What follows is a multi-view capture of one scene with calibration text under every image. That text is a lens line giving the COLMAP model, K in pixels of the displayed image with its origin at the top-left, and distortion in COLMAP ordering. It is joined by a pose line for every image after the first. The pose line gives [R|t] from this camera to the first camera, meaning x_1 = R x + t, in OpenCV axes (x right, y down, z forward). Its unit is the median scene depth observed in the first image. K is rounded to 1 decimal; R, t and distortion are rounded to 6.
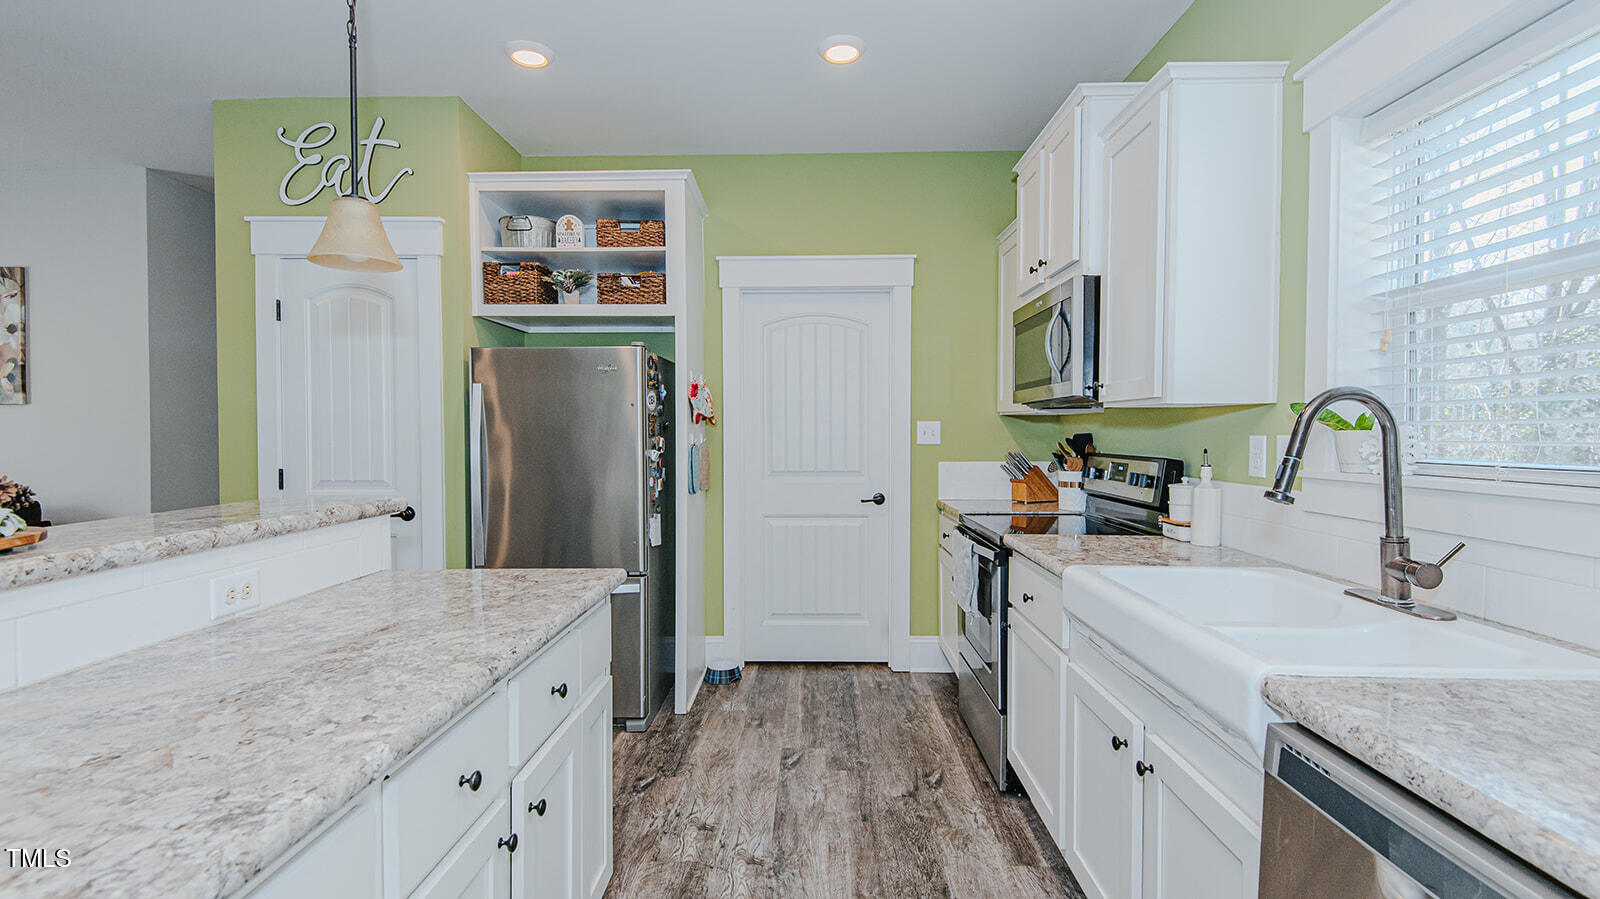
lens RADIAL K [[742.4, 0, 796.2], [0, 742.4, 445.2], [0, 0, 1]] dist [0.031043, -0.009857]
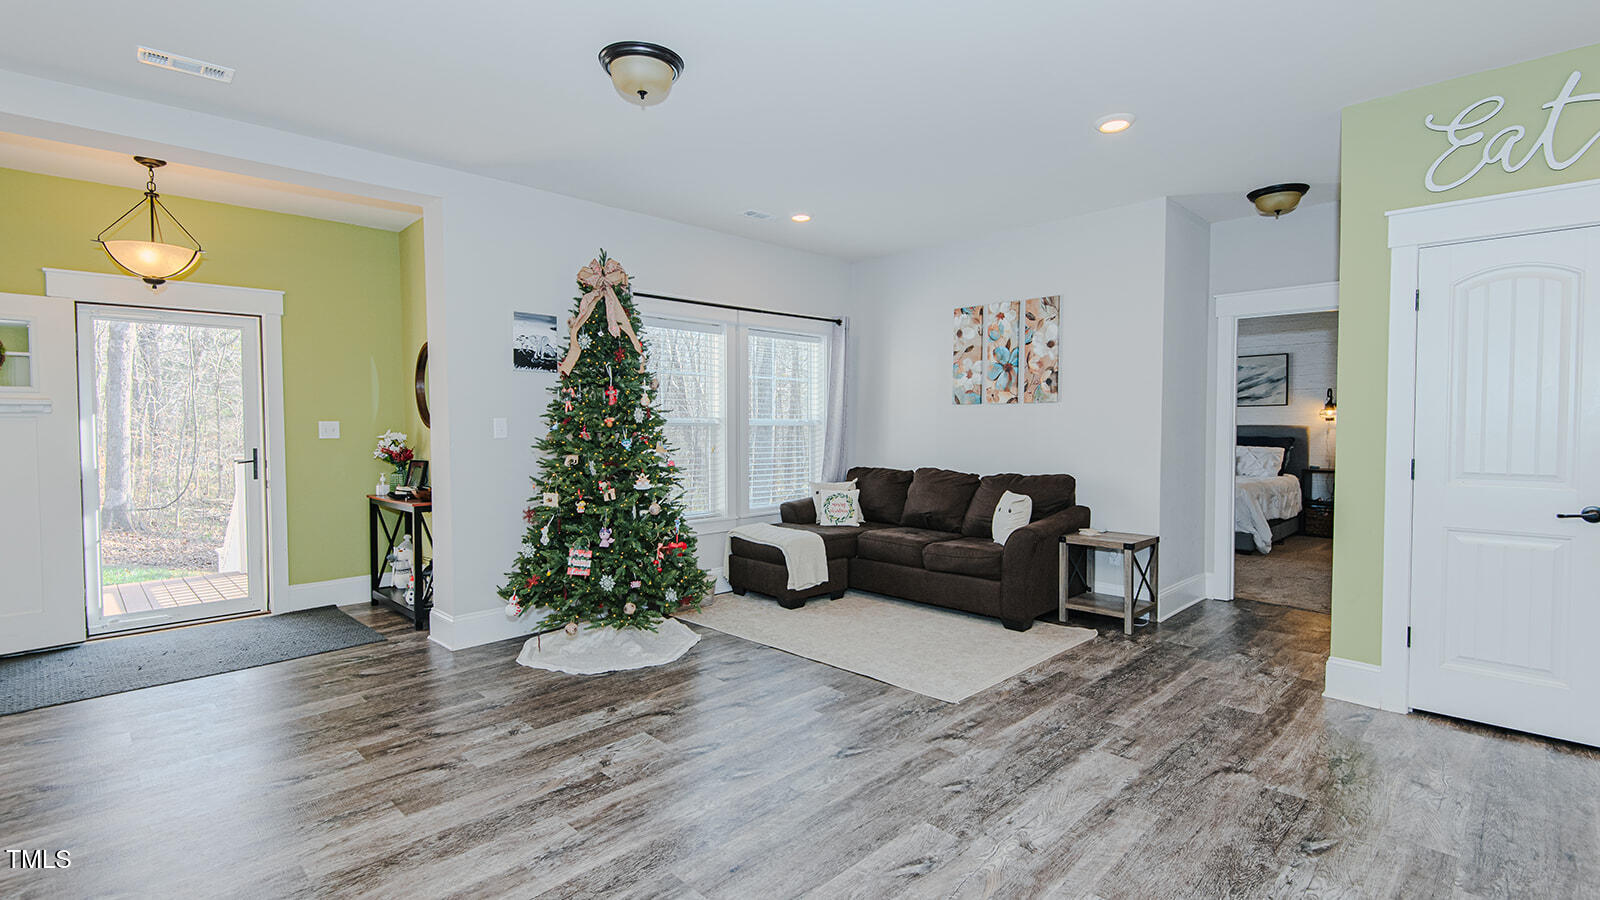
lens RADIAL K [[742.4, 0, 803.1], [0, 742.4, 453.1], [0, 0, 1]] dist [0.031043, -0.009857]
pose [[0.729208, 0.025587, -0.683813, -0.582373], [-0.010666, 0.999604, 0.026030, 0.006943], [0.684209, -0.011688, 0.729193, -0.293110]]
